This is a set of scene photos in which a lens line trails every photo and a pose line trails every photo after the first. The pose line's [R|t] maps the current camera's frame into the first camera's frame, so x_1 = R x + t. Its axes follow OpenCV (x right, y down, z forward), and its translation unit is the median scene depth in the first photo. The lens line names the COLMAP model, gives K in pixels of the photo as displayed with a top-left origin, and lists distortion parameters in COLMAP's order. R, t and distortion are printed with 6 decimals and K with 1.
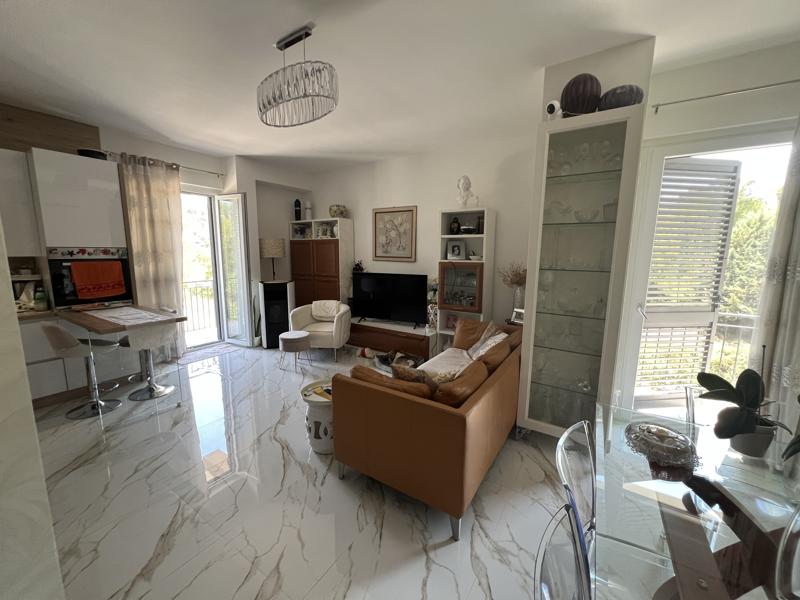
lens RADIAL K [[319.5, 0, 397.8], [0, 319.5, 299.6], [0, 0, 1]] dist [-0.001509, 0.000065]
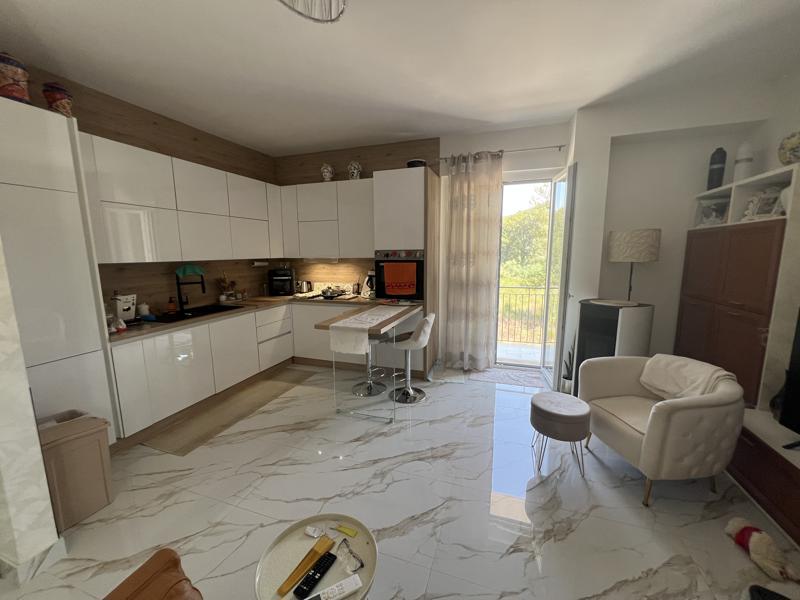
lens RADIAL K [[319.5, 0, 397.8], [0, 319.5, 299.6], [0, 0, 1]] dist [-0.001509, 0.000065]
pose [[0.241351, 0.132064, -0.961410, 0.110611], [-0.136865, 0.985427, 0.101005, -0.080385], [0.960738, 0.107206, 0.255908, 0.558448]]
